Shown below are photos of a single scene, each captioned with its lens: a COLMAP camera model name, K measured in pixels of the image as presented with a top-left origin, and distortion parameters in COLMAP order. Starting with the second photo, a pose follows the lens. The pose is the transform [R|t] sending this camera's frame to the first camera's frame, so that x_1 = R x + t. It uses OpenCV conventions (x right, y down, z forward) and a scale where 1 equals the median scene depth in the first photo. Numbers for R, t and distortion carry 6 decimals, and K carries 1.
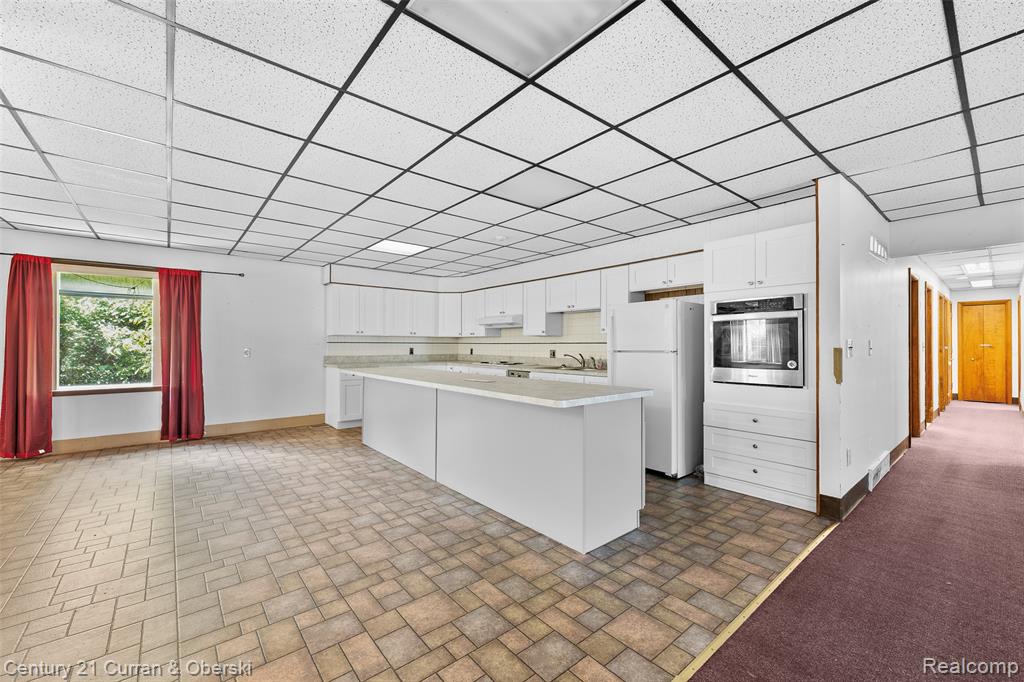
lens RADIAL K [[416.2, 0, 516.6], [0, 416.2, 343.2], [0, 0, 1]] dist [0.000463, 0.000324]
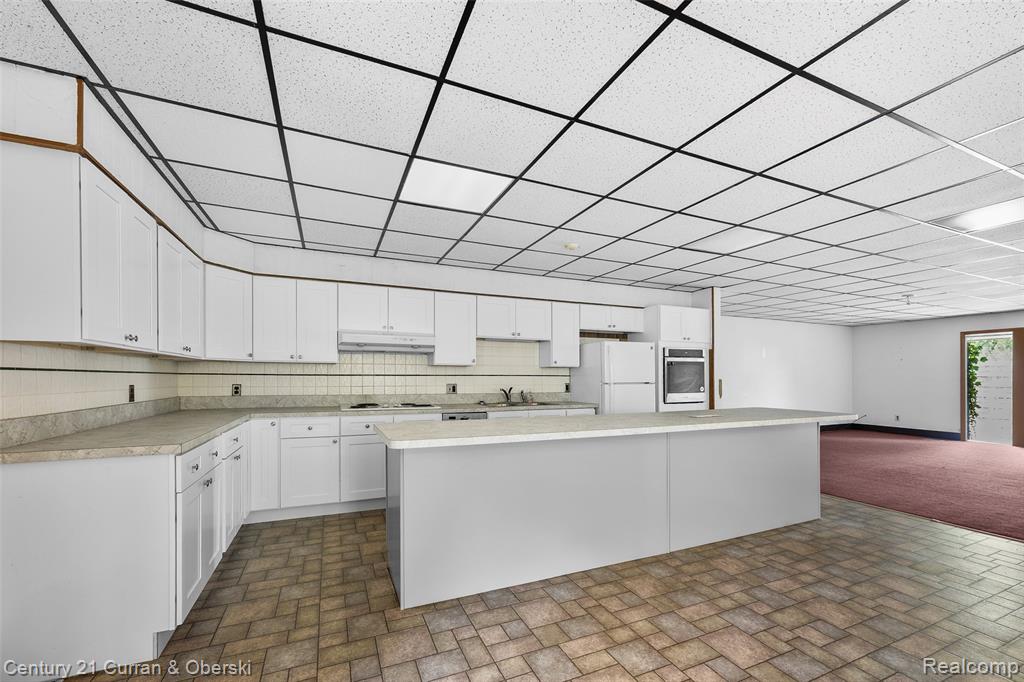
lens RADIAL K [[416.2, 0, 526.9], [0, 416.2, 366.9], [0, 0, 1]] dist [0.000463, 0.000324]
pose [[0.271385, 0.023977, 0.962172, -1.052802], [-0.005468, 0.999712, -0.023371, 0.003834], [-0.962455, 0.001081, 0.271438, 1.073753]]
